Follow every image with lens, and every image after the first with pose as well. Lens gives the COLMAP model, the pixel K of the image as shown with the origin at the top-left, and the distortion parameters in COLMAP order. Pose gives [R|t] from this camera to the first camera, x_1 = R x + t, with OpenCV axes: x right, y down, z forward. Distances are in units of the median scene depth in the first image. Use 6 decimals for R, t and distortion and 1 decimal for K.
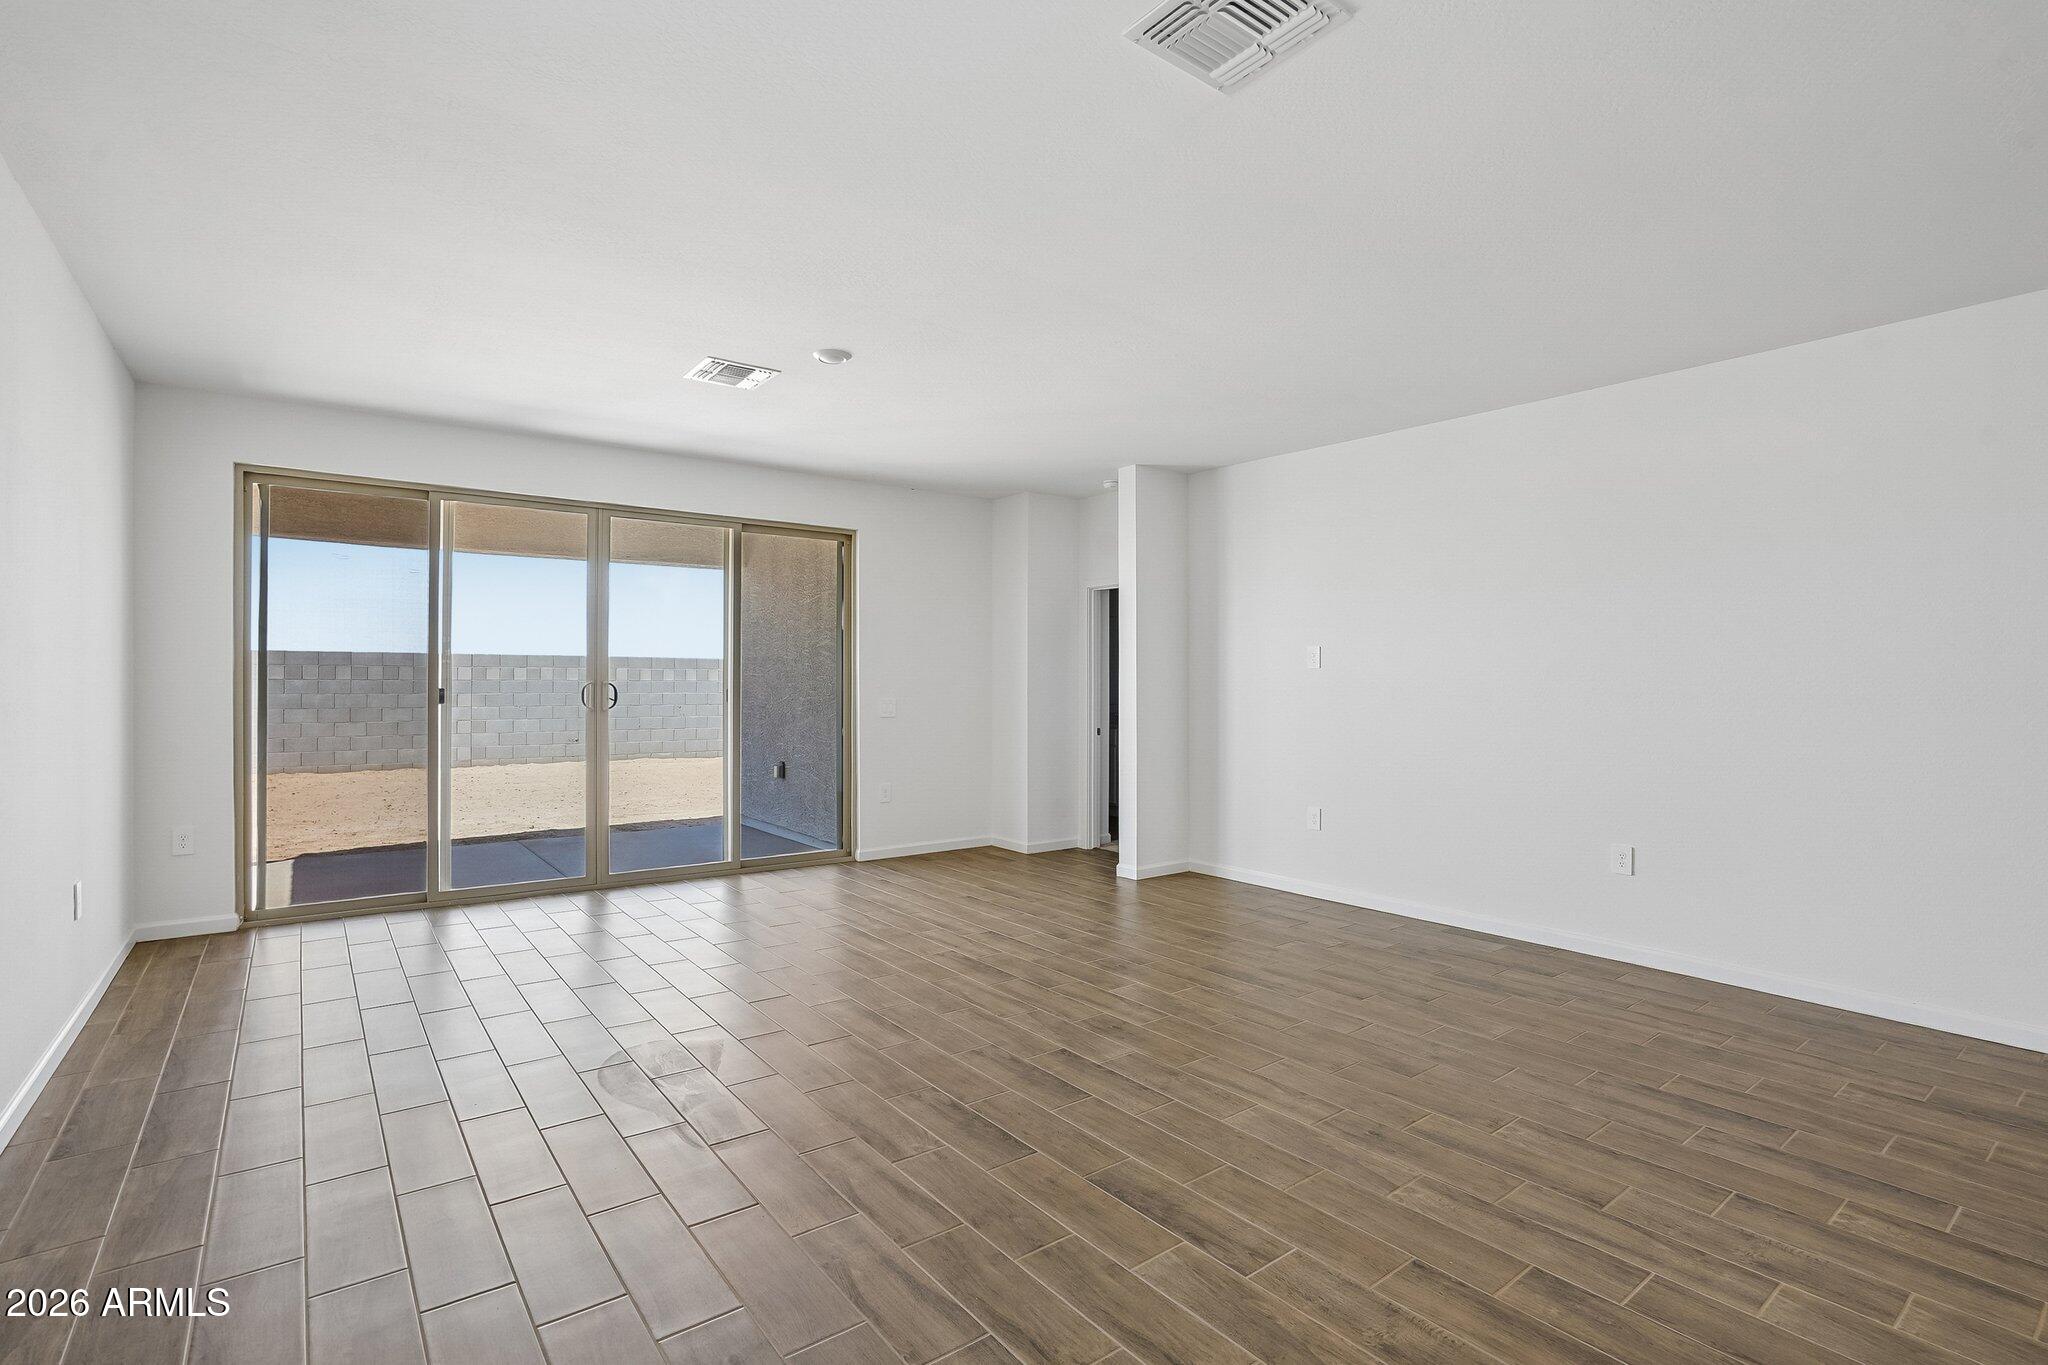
lens RADIAL K [[975.6, 0, 1026.0], [0, 975.6, 686.2], [0, 0, 1]] dist [-0.037346, 0.009859]
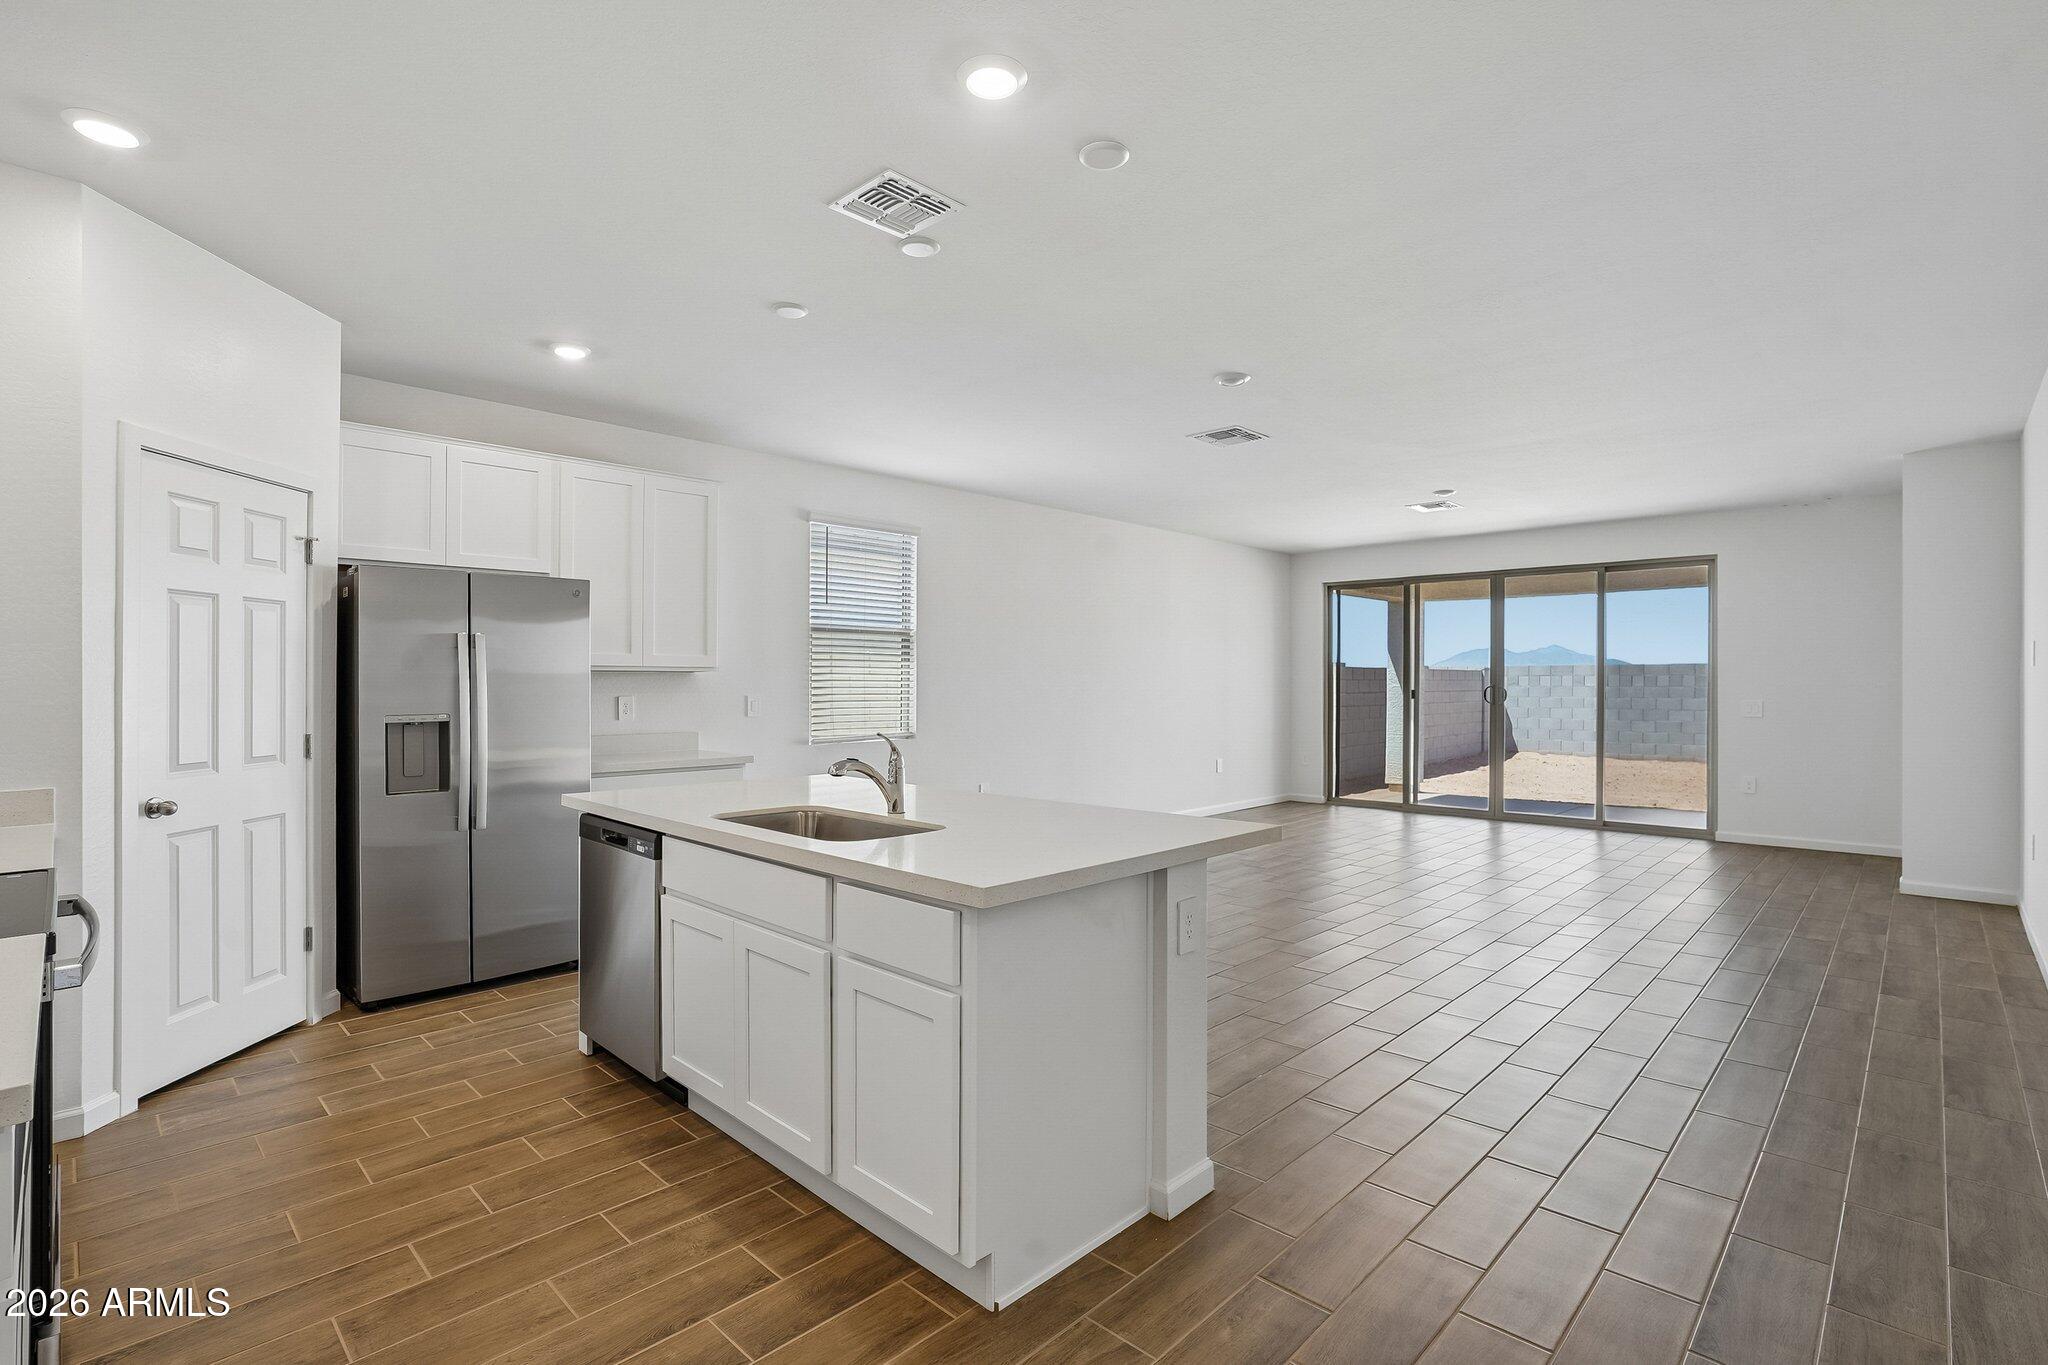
lens RADIAL K [[975.6, 0, 1026.8], [0, 975.6, 683.3], [0, 0, 1]] dist [-0.037346, 0.009859]
pose [[0.160350, -0.008280, -0.987025, 1.371959], [-0.005271, 0.999943, -0.009244, 0.015914], [0.987046, 0.006685, 0.160298, 0.002946]]
